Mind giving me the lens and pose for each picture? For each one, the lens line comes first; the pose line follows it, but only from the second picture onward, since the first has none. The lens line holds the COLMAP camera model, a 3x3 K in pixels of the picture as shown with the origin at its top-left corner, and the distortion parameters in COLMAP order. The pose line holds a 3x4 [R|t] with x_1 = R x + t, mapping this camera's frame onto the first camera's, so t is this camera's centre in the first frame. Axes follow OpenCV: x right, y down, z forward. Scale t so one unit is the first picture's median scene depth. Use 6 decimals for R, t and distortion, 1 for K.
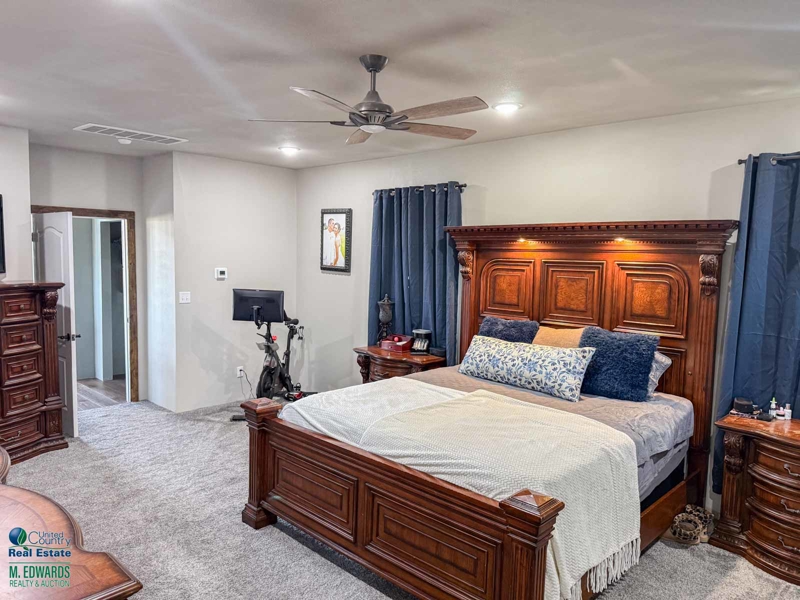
lens RADIAL K [[566.6, 0, 399.0], [0, 566.6, 300.8], [0, 0, 1]] dist [0.035563, -0.003737]
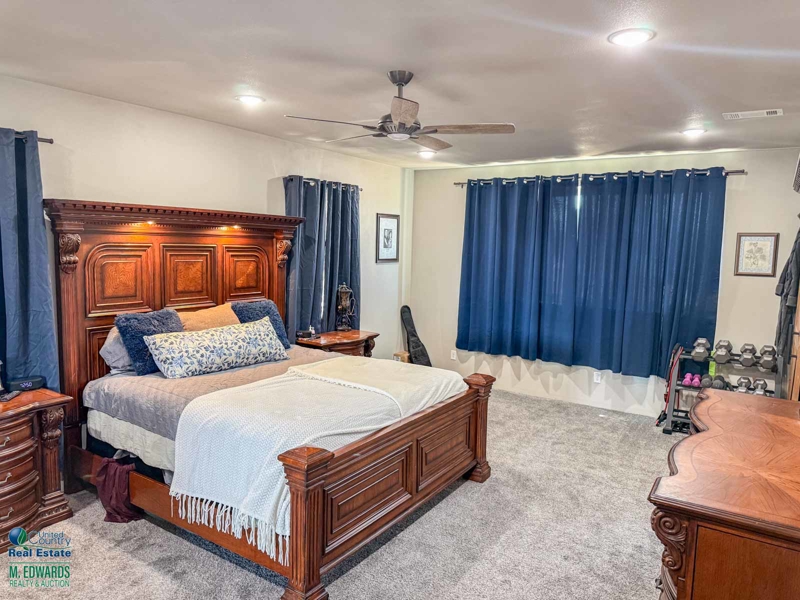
lens RADIAL K [[566.6, 0, 398.7], [0, 566.6, 300.4], [0, 0, 1]] dist [0.035563, -0.003737]
pose [[-0.187746, -0.124405, 0.974307, -0.791639], [0.052937, 0.989223, 0.136511, -0.091515], [-0.980790, 0.077207, -0.179137, 0.821515]]
